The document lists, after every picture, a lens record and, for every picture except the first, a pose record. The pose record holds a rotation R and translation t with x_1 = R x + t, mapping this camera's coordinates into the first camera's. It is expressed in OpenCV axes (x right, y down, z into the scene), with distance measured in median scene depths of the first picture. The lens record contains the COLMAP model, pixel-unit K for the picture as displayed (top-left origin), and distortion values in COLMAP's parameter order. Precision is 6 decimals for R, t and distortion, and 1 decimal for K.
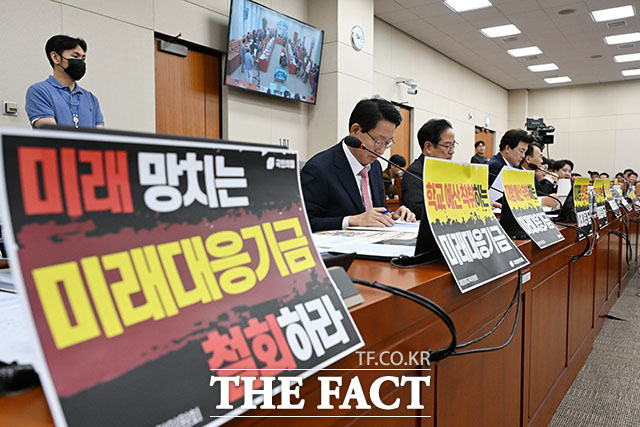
lens RADIAL K [[522.3, 0, 325.7], [0, 522.3, 214.3], [0, 0, 1]] dist [0.001426, 0.003784]
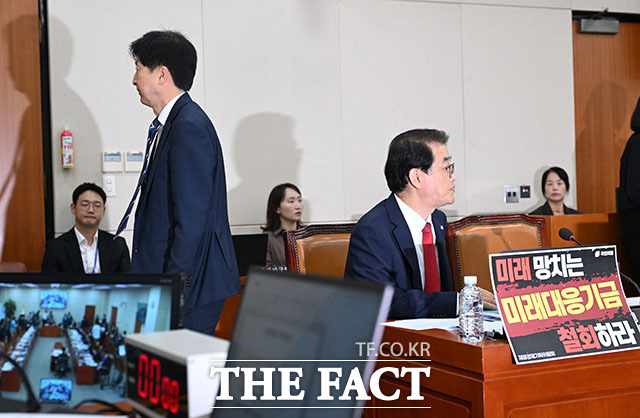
lens RADIAL K [[1047.1, 0, 320.0], [0, 1047.1, 209.0], [0, 0, 1]] dist [0.010615, -0.009816]
pose [[0.839409, -0.019708, -0.543142, 1.317132], [0.002110, 0.999453, -0.033004, -0.153992], [0.543496, 0.026558, 0.838992, -3.284784]]
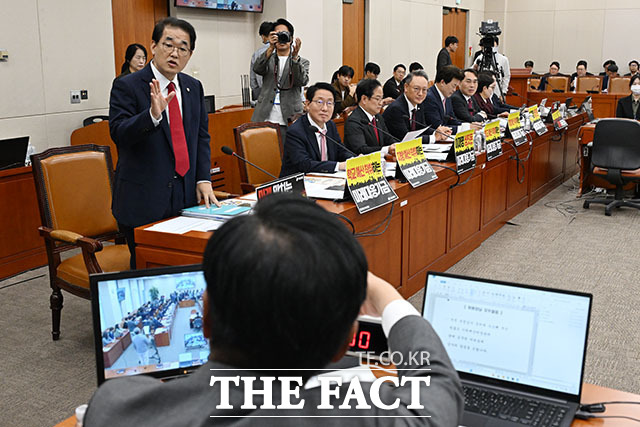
lens RADIAL K [[748.0, 0, 320.0], [0, 748.0, 213.5], [0, 0, 1]] dist [0.007462, -0.031234]
pose [[0.996184, -0.025989, 0.083321, -0.403821], [0.012095, 0.986534, 0.163110, -0.738328], [-0.086438, -0.161480, 0.983083, -4.250116]]
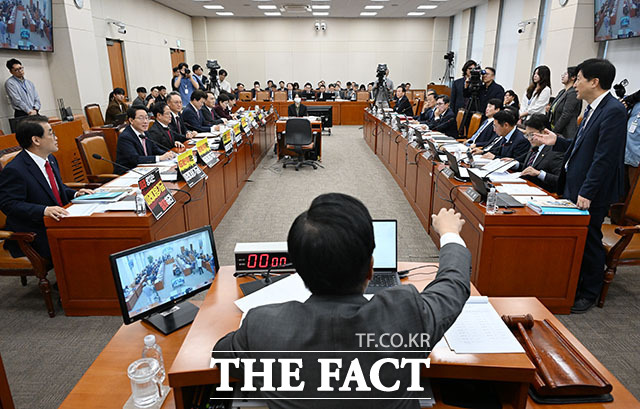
lens RADIAL K [[442.9, 0, 319.8], [0, 442.9, 213.2], [0, 0, 1]] dist [-0.001615, -0.001393]
pose [[0.830873, -0.175309, 0.528126, -1.312960], [0.034387, 0.963439, 0.265710, -0.927368], [-0.555399, -0.202611, 0.806524, -4.127780]]
